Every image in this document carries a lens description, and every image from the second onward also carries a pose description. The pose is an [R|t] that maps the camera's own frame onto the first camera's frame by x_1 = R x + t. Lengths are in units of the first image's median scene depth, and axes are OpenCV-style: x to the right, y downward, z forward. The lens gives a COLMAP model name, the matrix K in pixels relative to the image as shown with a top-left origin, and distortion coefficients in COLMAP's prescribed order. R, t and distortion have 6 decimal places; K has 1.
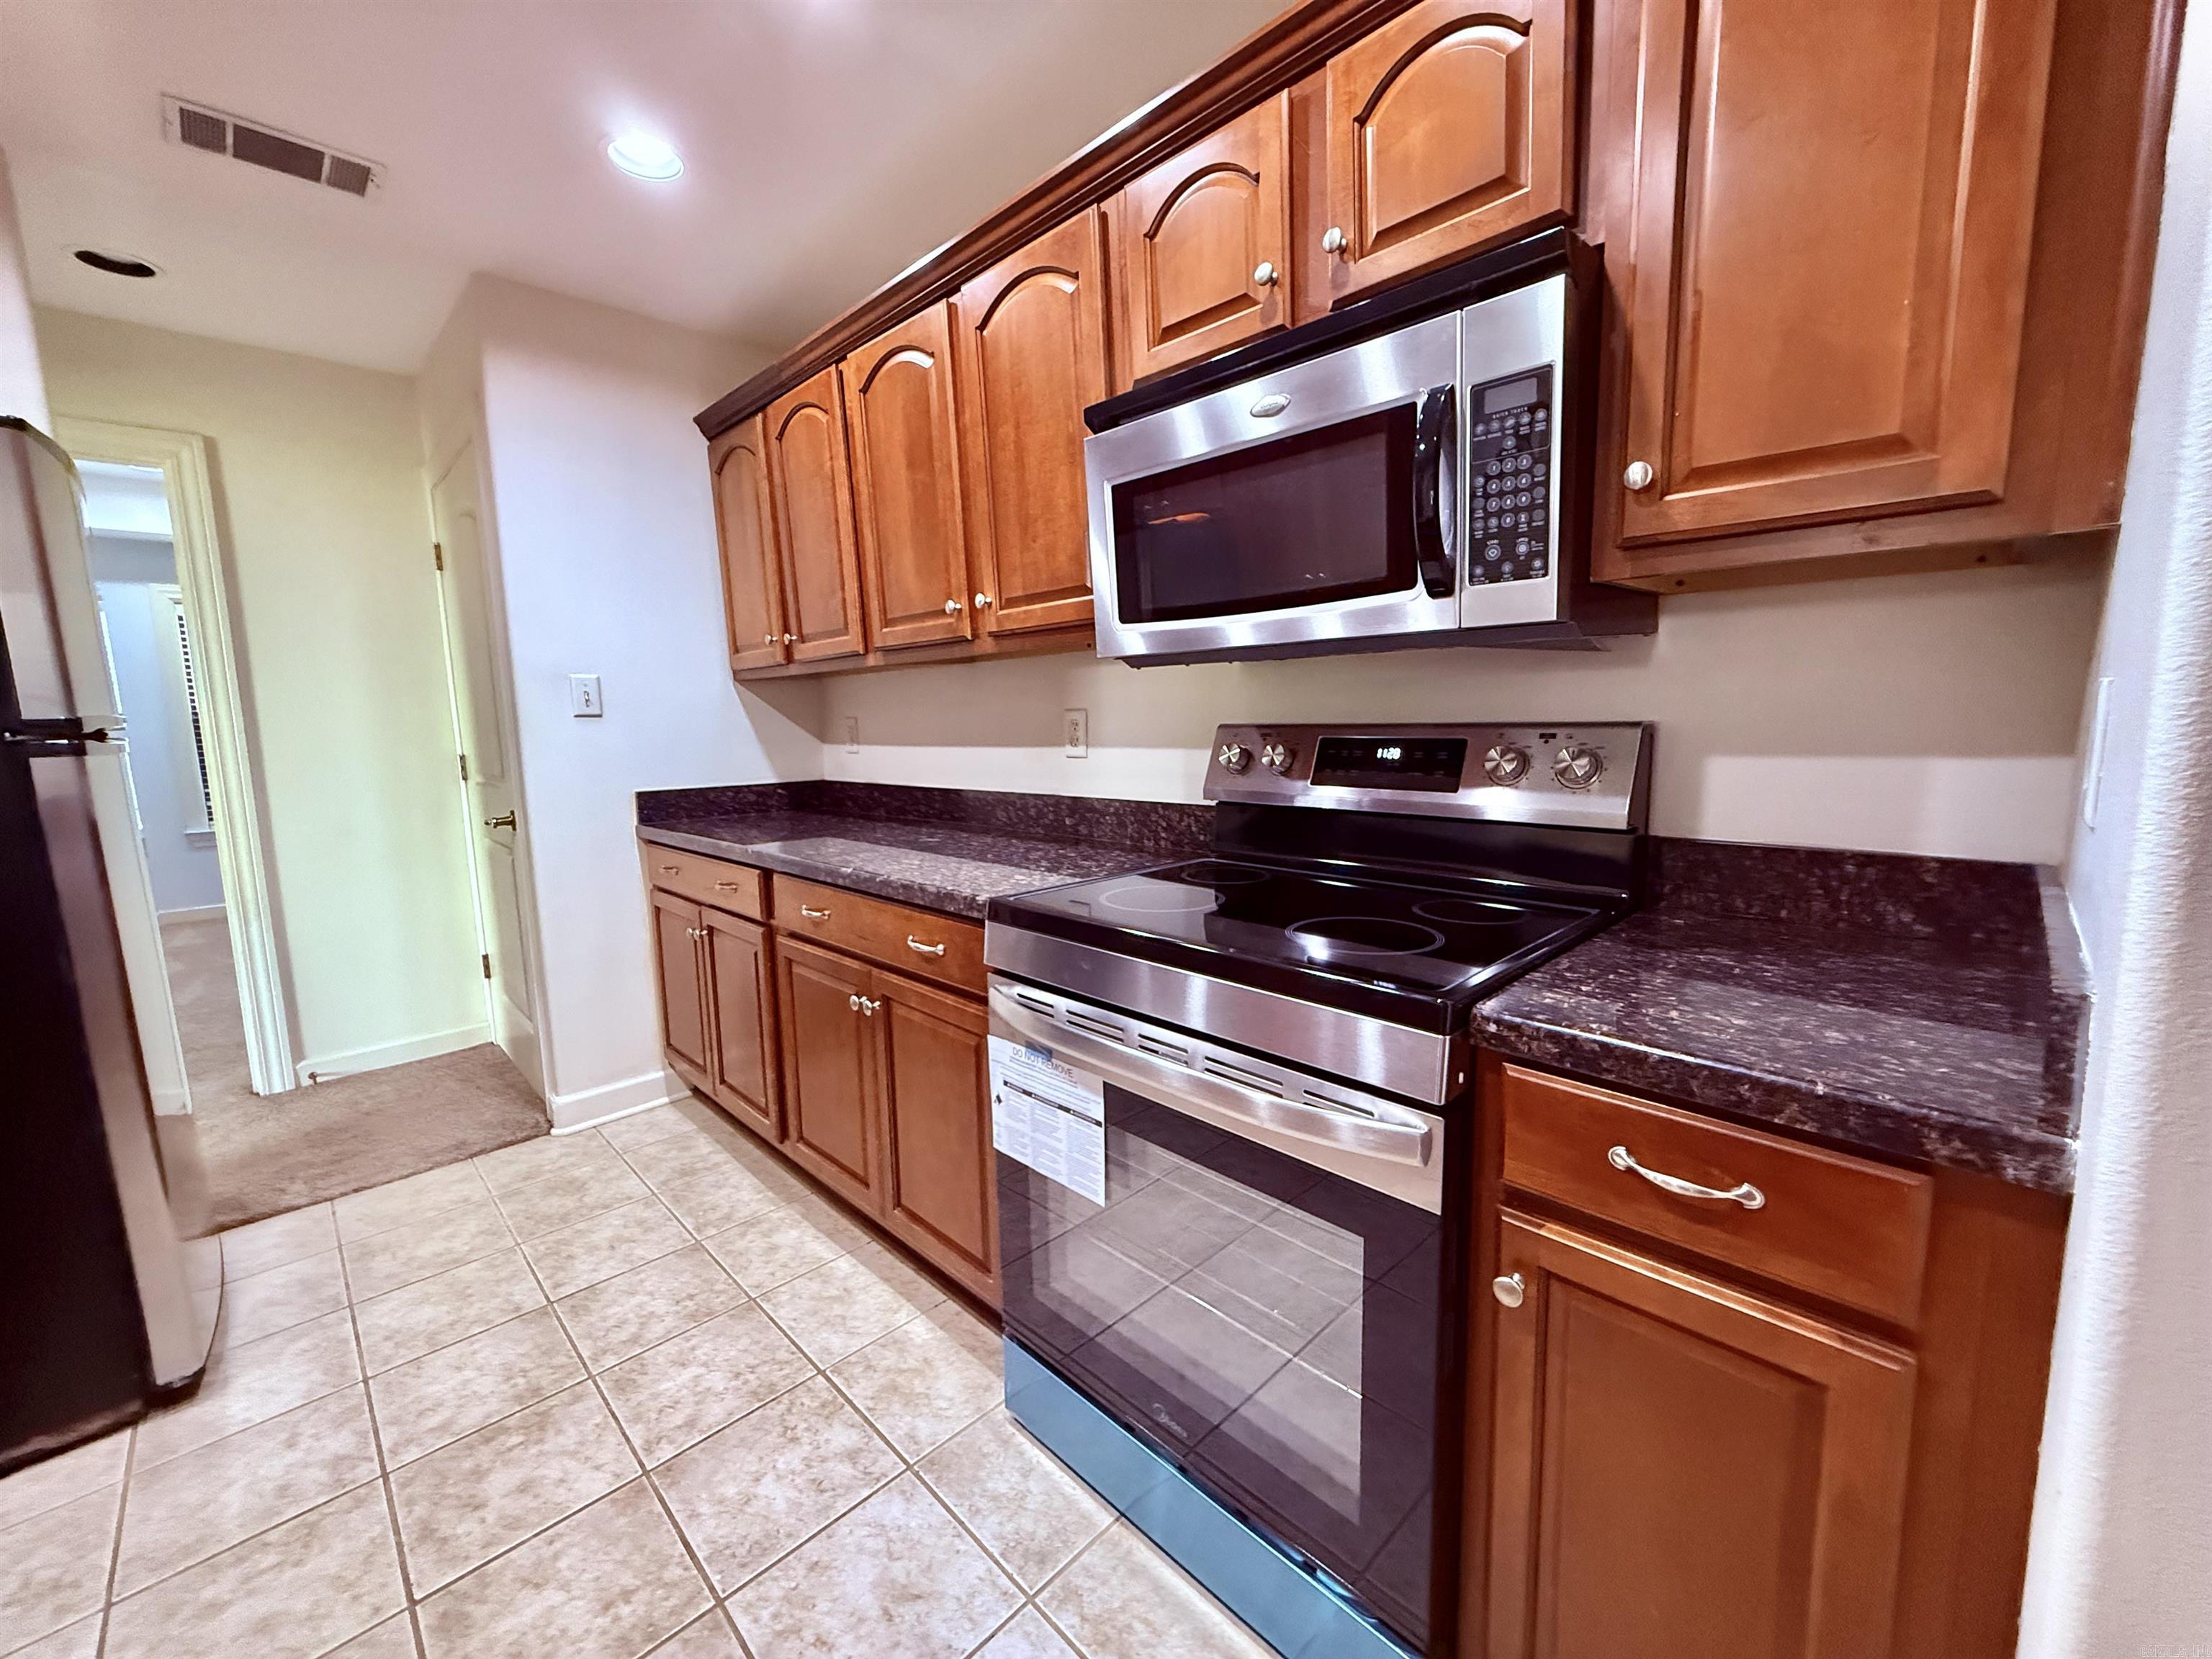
lens RADIAL K [[884.3, 0, 1099.1], [0, 884.3, 828.9], [0, 0, 1]] dist [-0.000541, 0.000018]
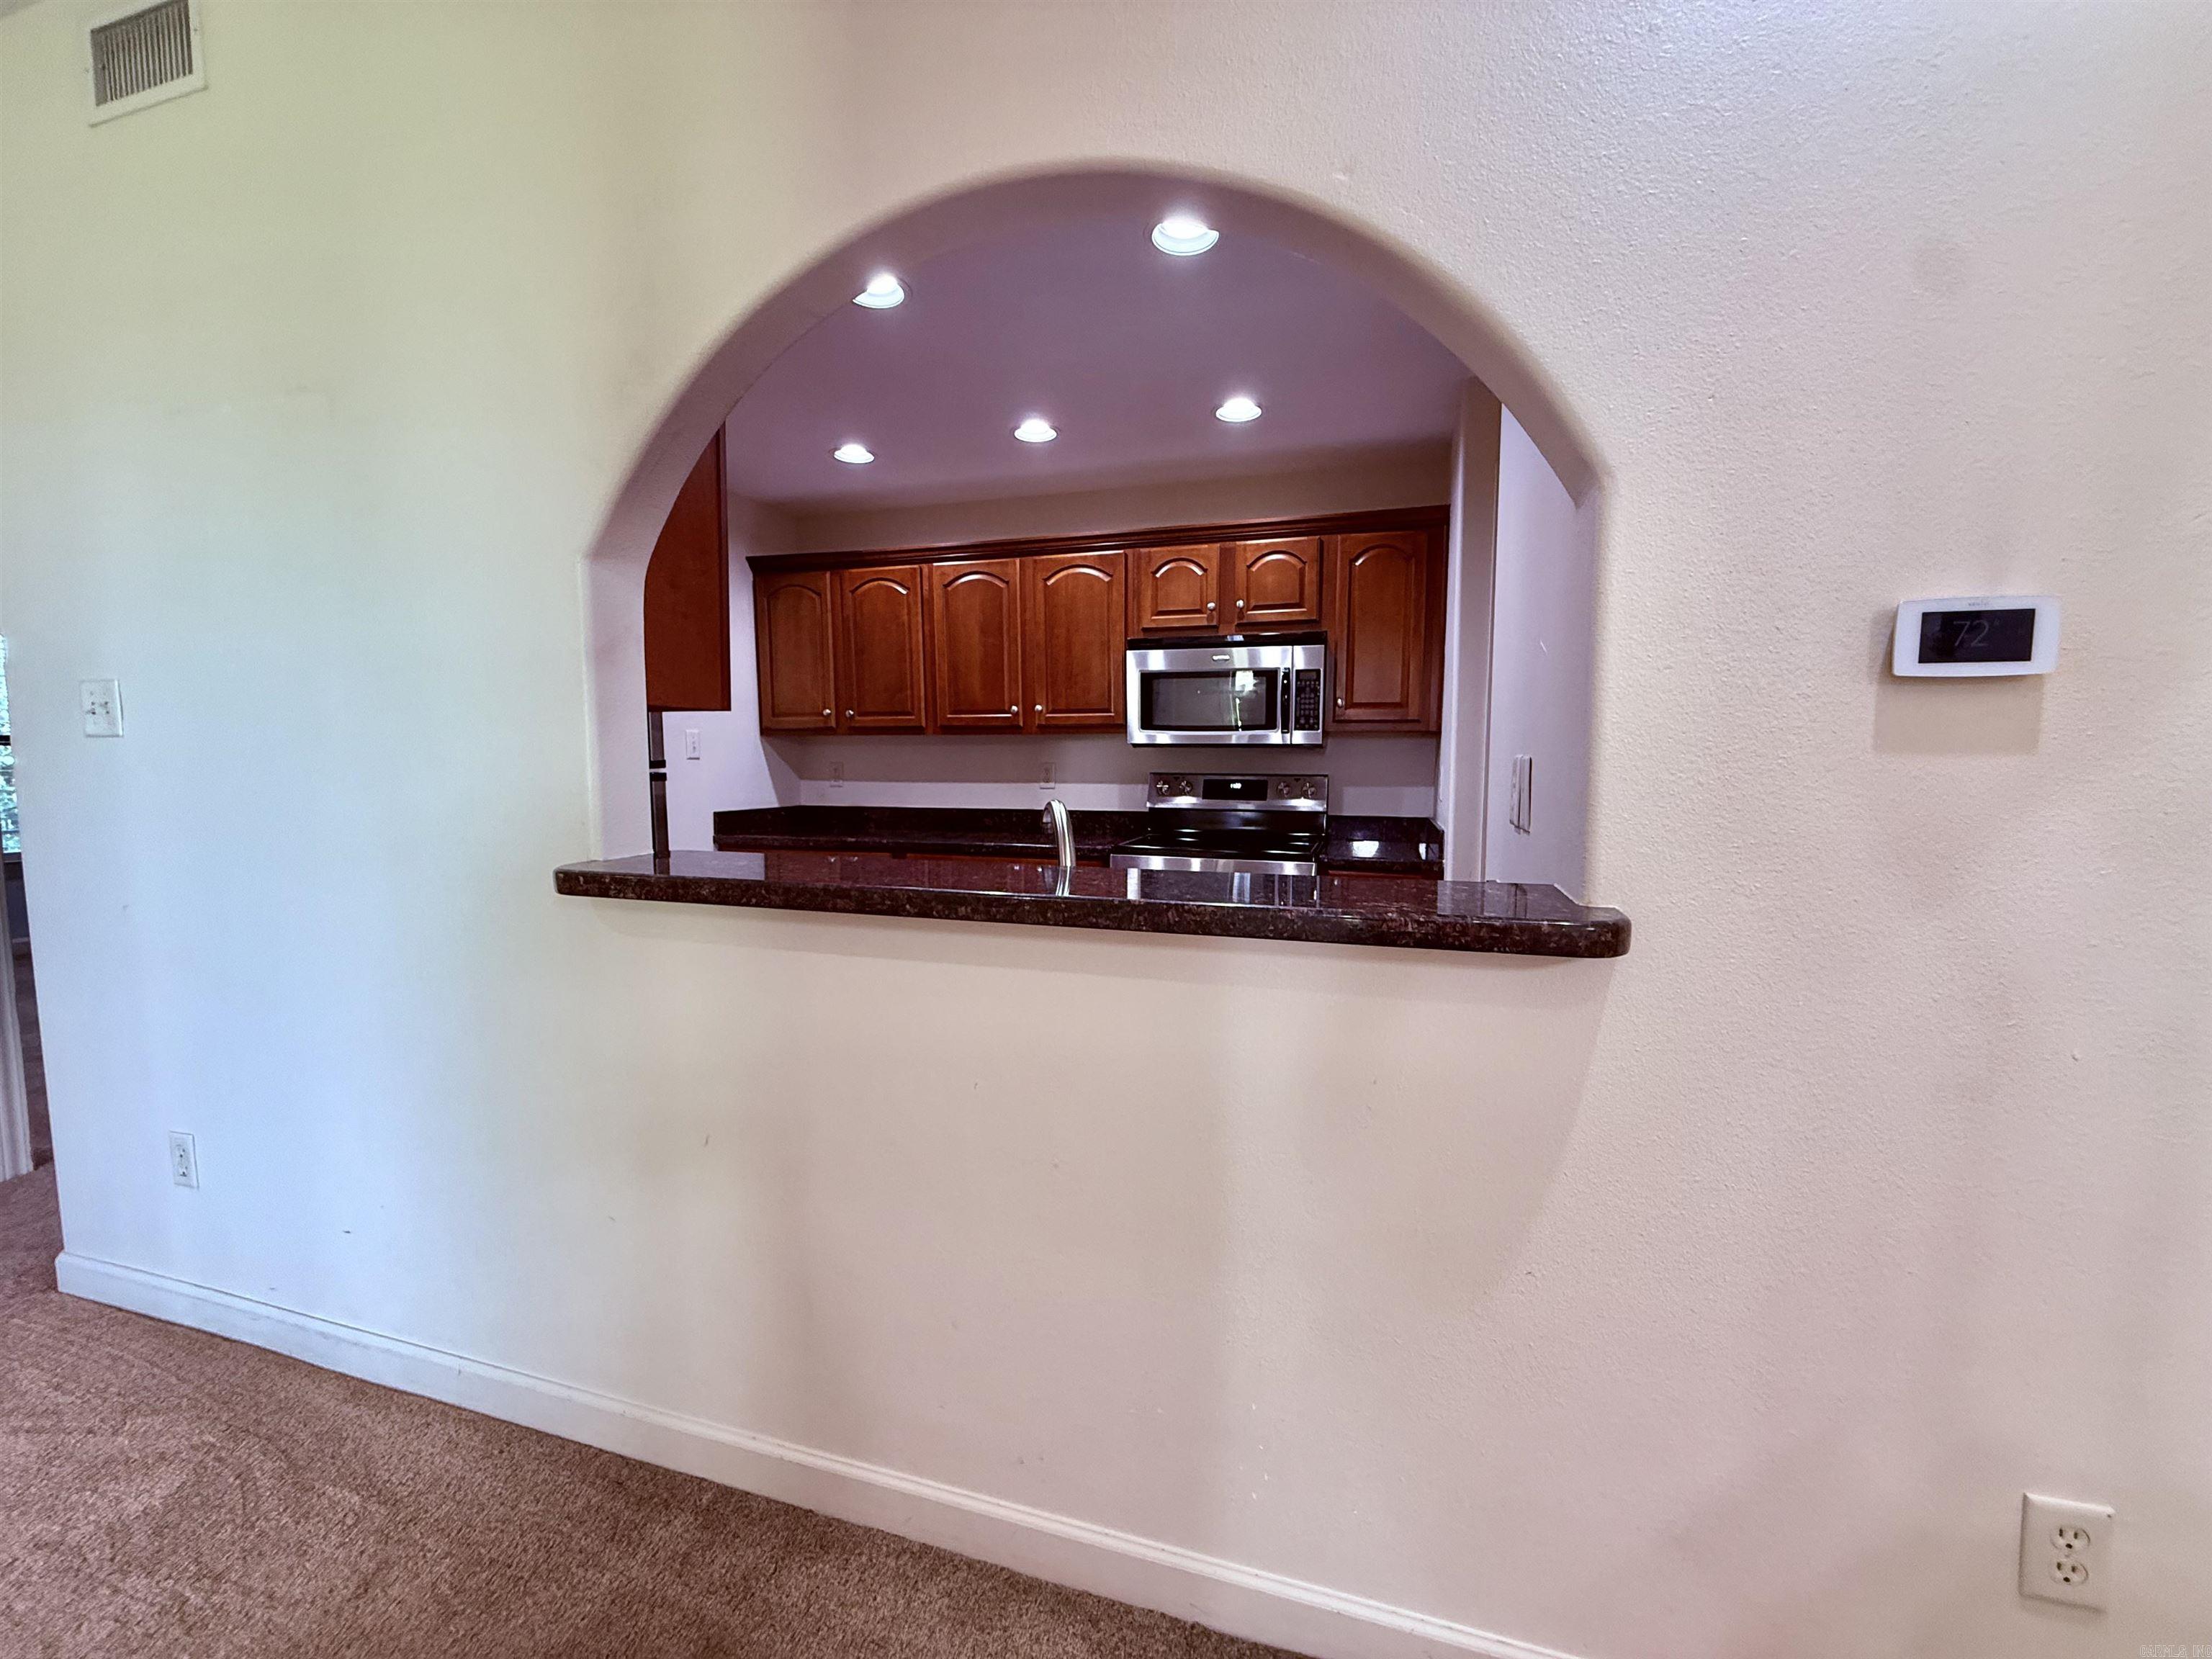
lens RADIAL K [[884.3, 0, 1099.1], [0, 884.3, 828.9], [0, 0, 1]] dist [-0.000541, 0.000018]
pose [[0.877013, -0.014462, 0.480249, -0.981806], [0.038644, 0.998432, -0.040504, 0.098680], [-0.478910, 0.054081, 0.876197, -0.802866]]
